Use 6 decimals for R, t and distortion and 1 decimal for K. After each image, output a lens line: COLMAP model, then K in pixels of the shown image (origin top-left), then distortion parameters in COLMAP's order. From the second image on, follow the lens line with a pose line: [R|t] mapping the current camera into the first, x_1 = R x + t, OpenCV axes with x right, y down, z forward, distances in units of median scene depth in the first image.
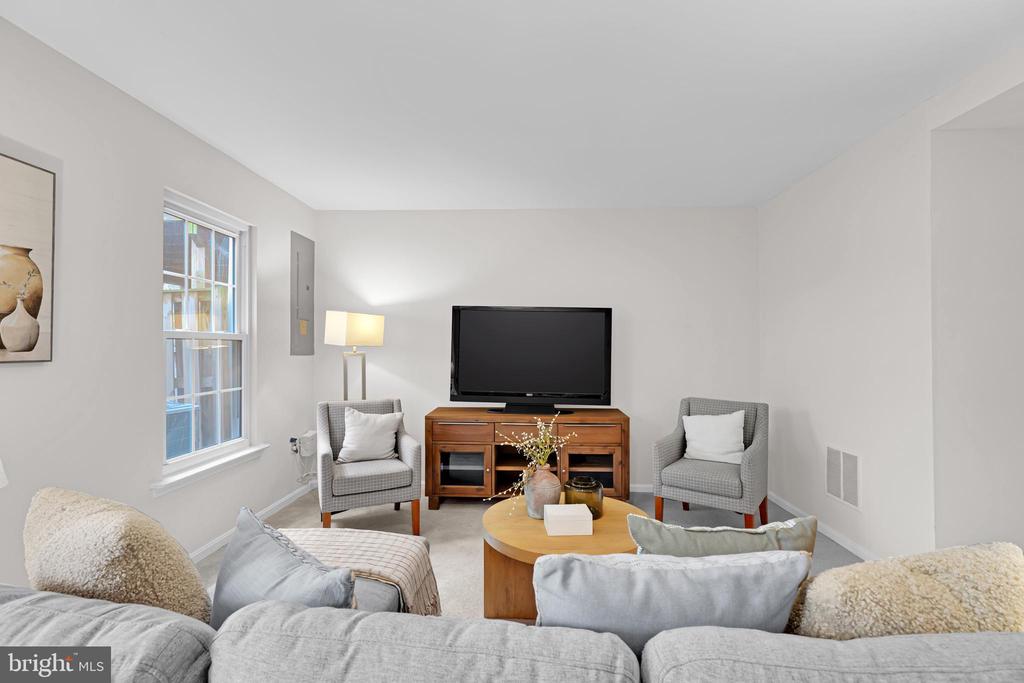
lens RADIAL K [[467.6, 0, 513.8], [0, 467.6, 343.9], [0, 0, 1]] dist [0.001718, 0.000076]
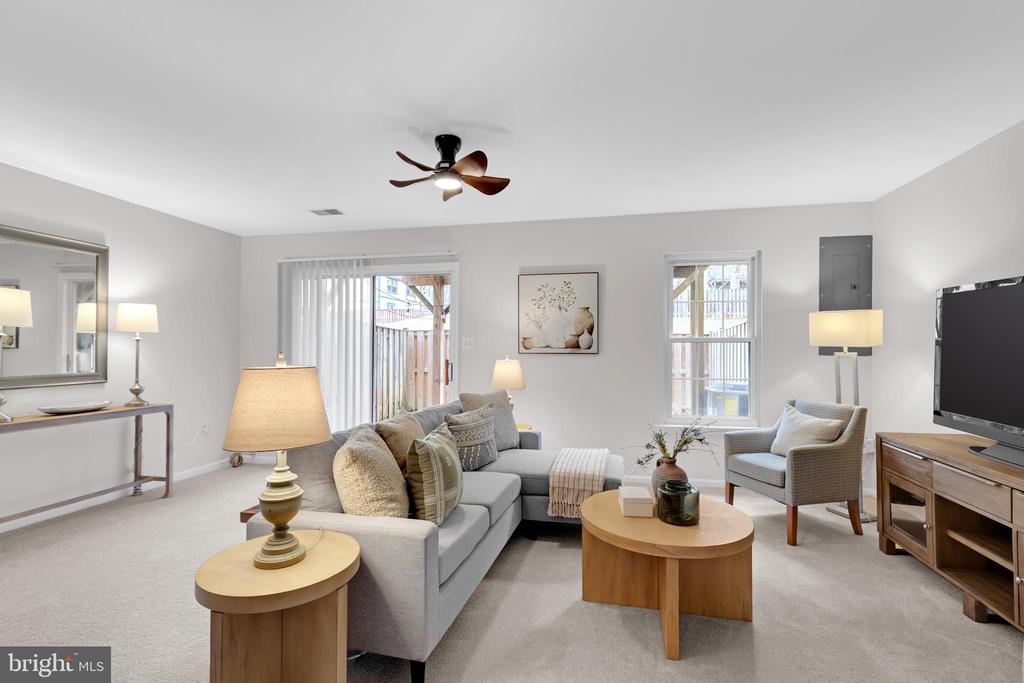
lens RADIAL K [[467.6, 0, 513.8], [0, 467.6, 343.9], [0, 0, 1]] dist [0.001718, 0.000076]
pose [[-0.190389, -0.011256, -0.981644, 1.395138], [0.004923, 0.999911, -0.012420, 0.016182], [0.981696, -0.007198, -0.190317, 1.048566]]
